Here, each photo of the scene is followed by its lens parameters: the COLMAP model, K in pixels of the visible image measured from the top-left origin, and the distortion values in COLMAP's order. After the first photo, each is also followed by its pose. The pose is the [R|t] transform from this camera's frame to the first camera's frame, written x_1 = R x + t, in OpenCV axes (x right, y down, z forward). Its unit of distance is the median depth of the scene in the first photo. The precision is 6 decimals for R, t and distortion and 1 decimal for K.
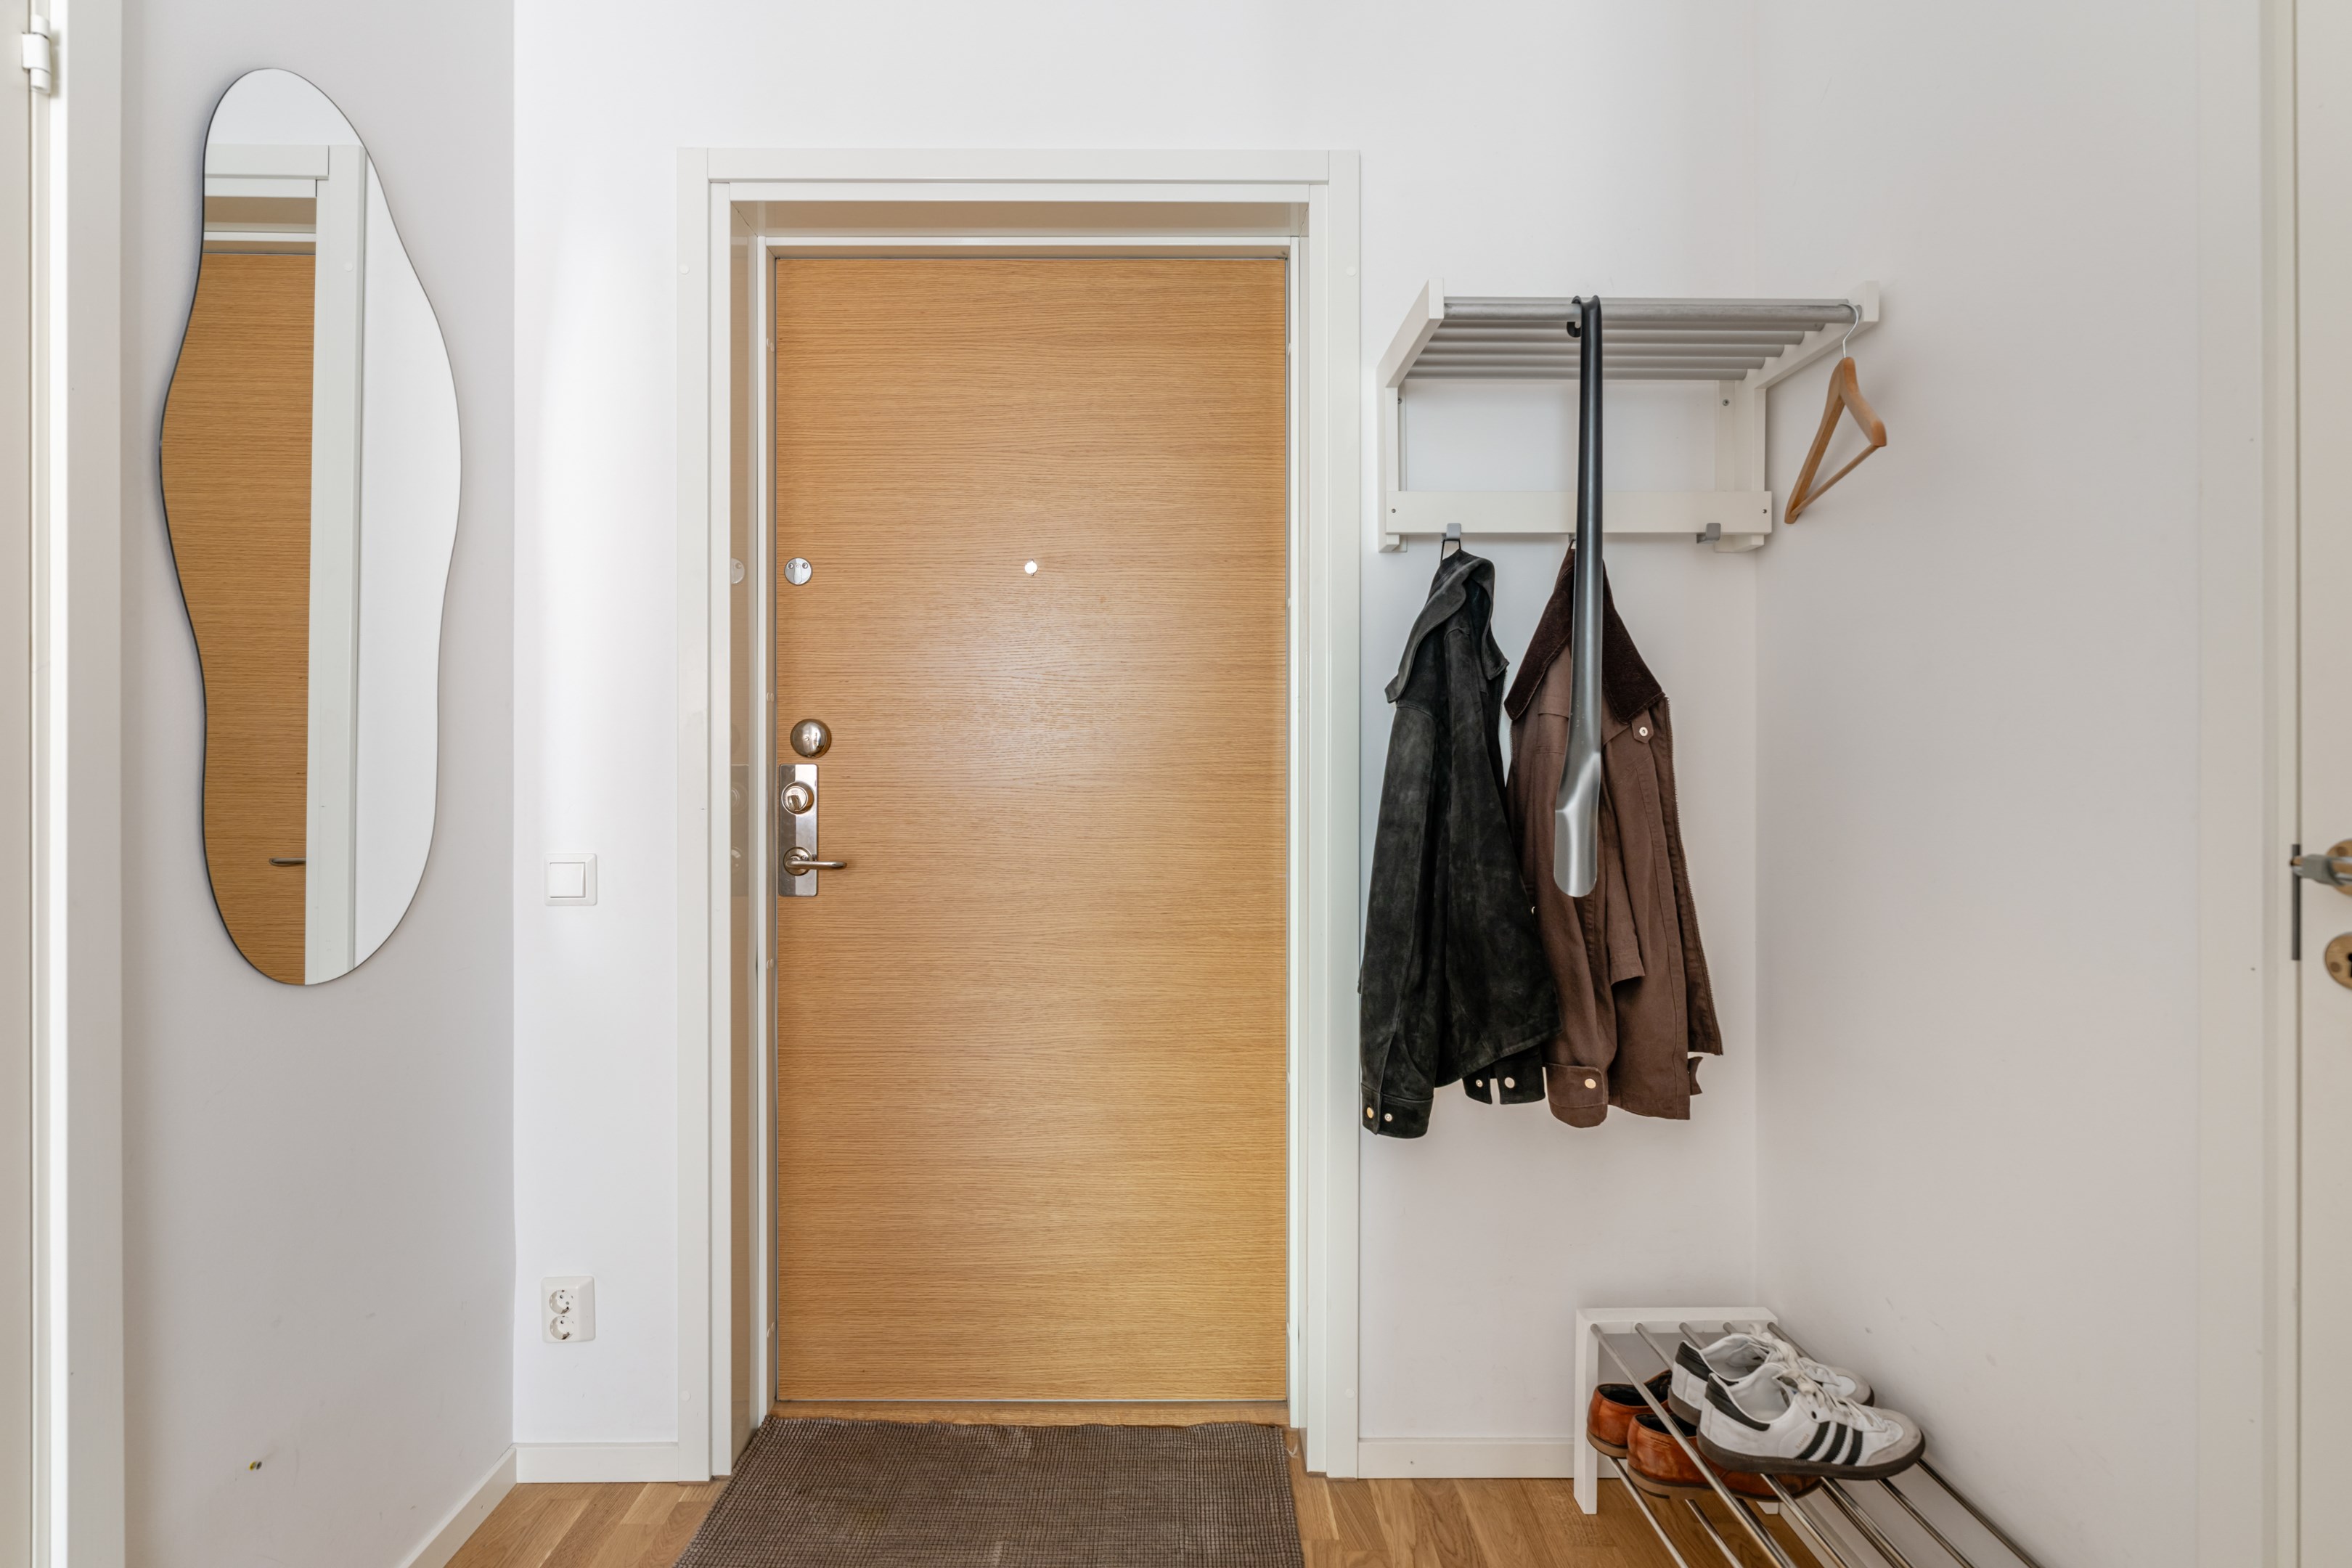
lens RADIAL K [[1088.2, 0, 1171.8], [0, 1088.2, 783.1], [0, 0, 1]] dist [-0.001279, -0.001115]
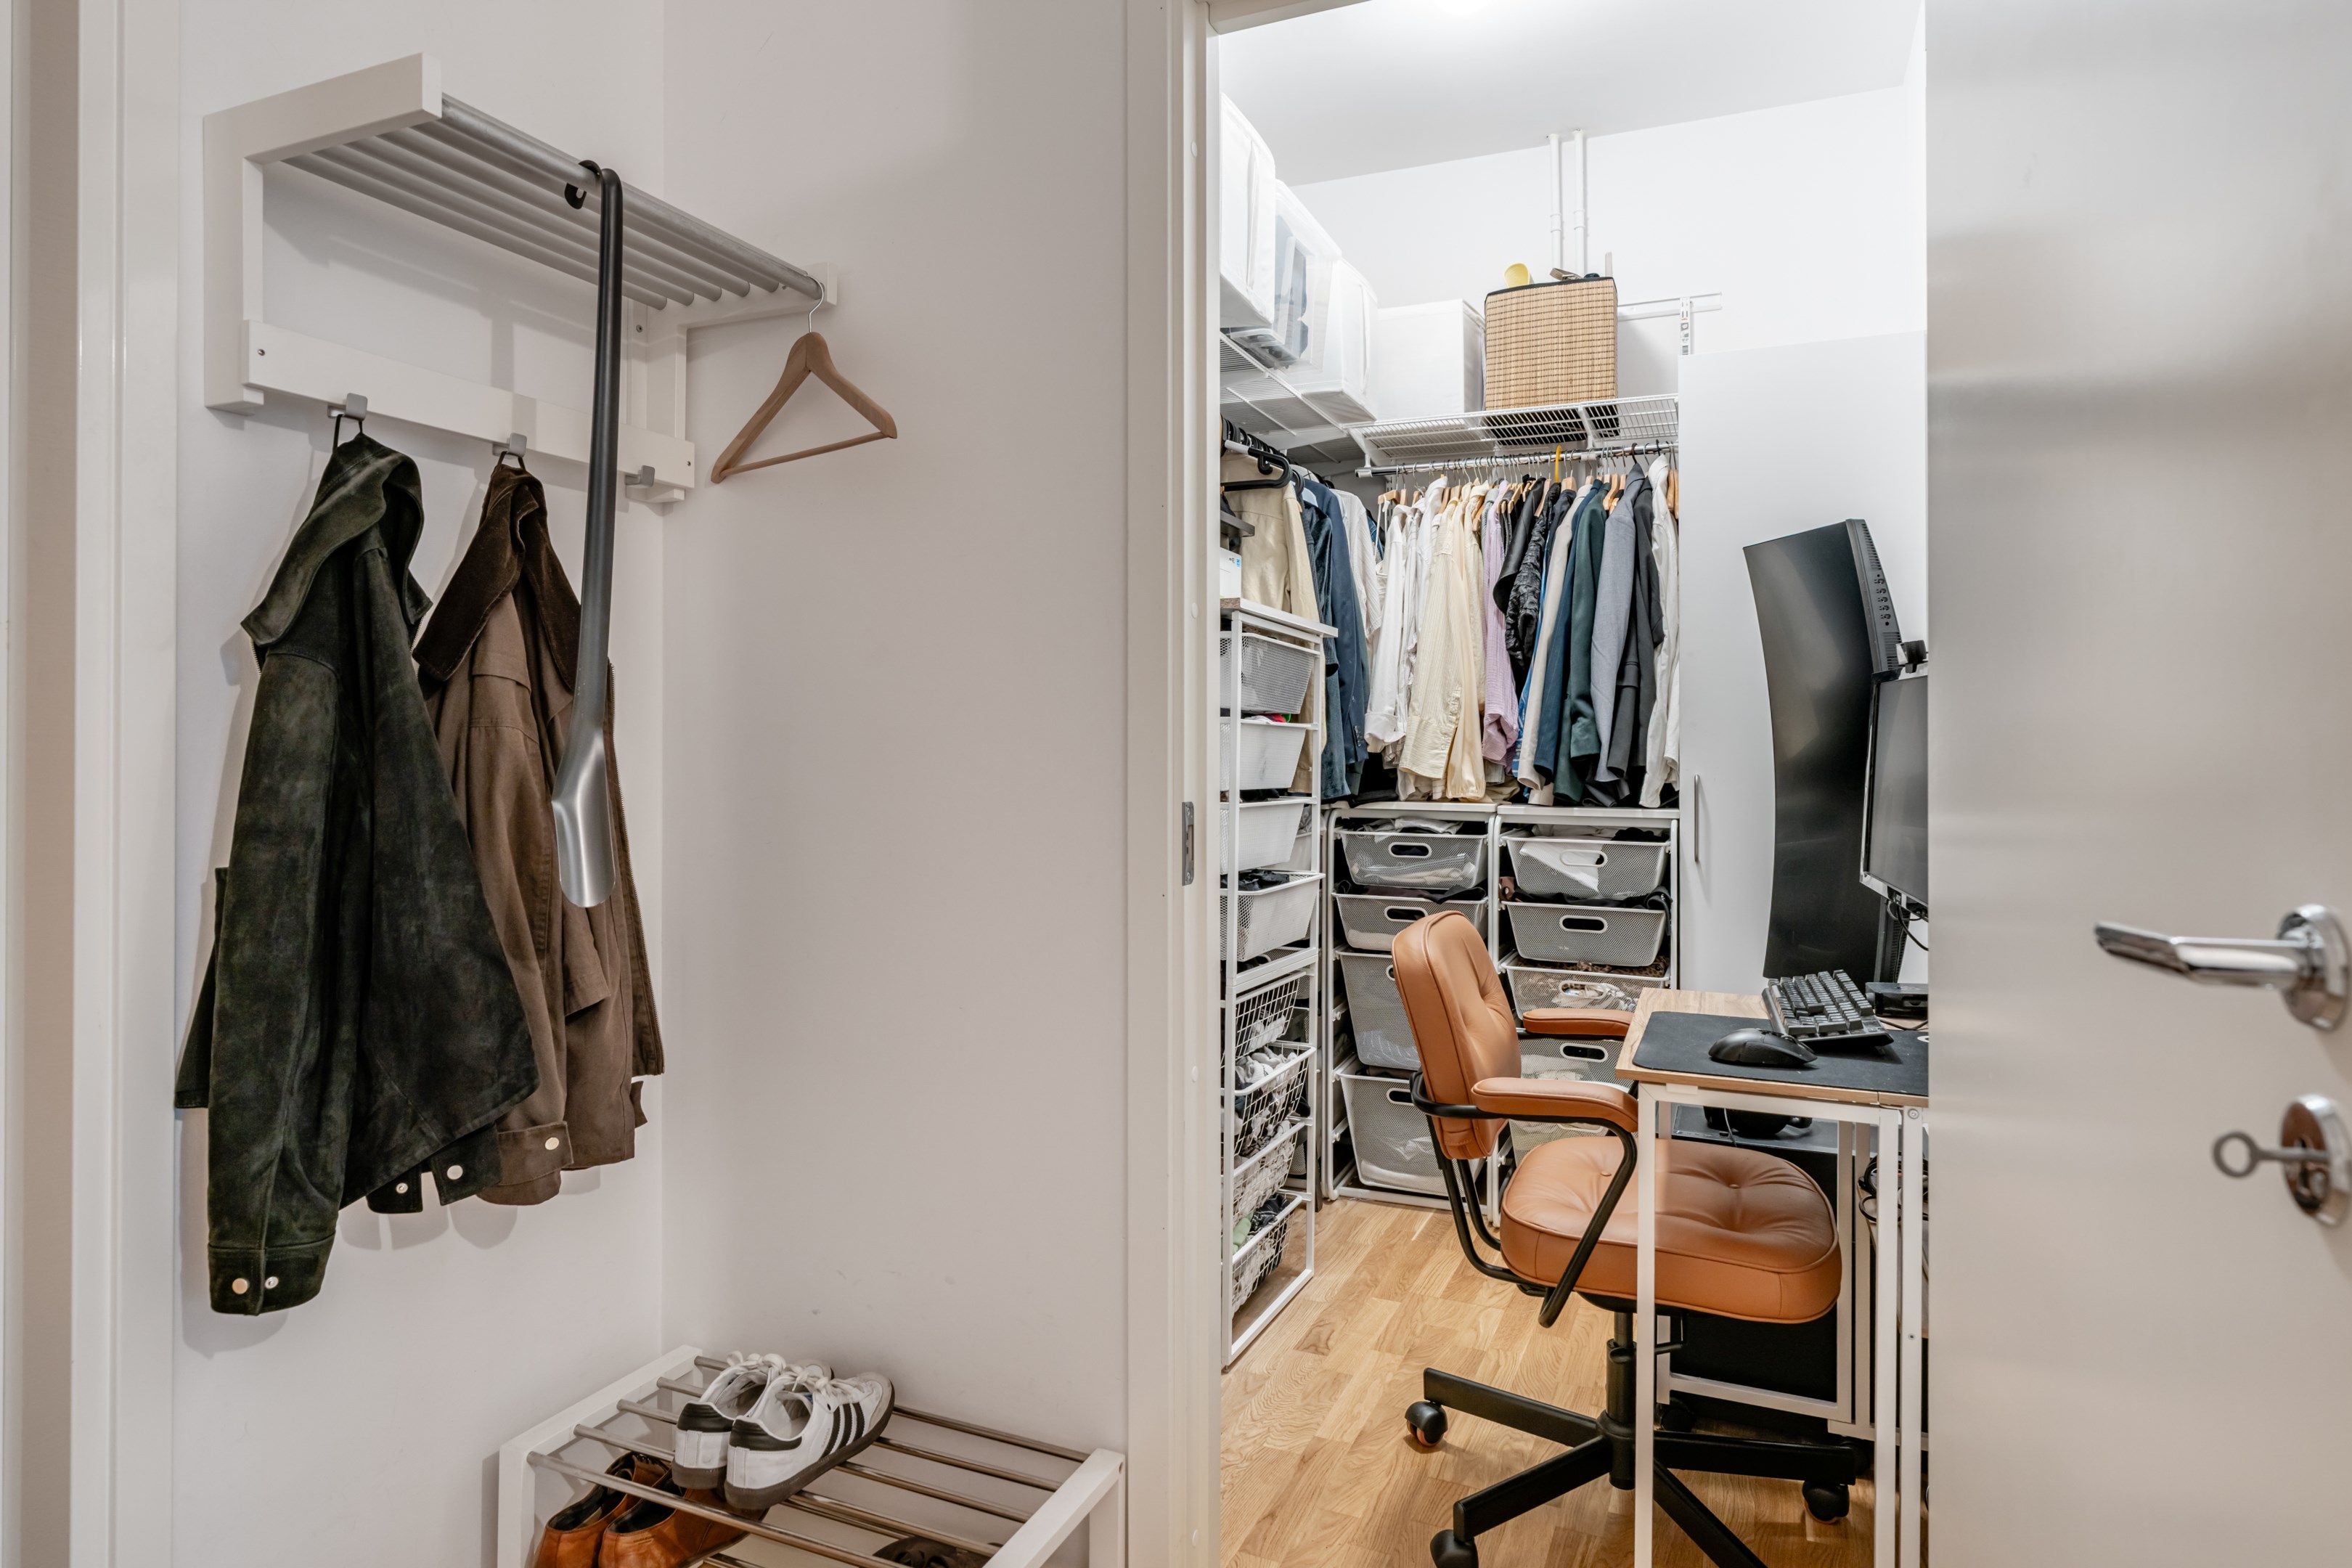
lens RADIAL K [[1337.6, 0, 1175.6], [0, 1337.6, 760.2], [0, 0, 1]] dist [-0.002847, 0.000184]
pose [[0.416772, -0.008744, 0.908969, -0.306723], [0.013217, 0.999906, 0.003558, -0.001344], [-0.908915, 0.010531, 0.416849, 0.172550]]
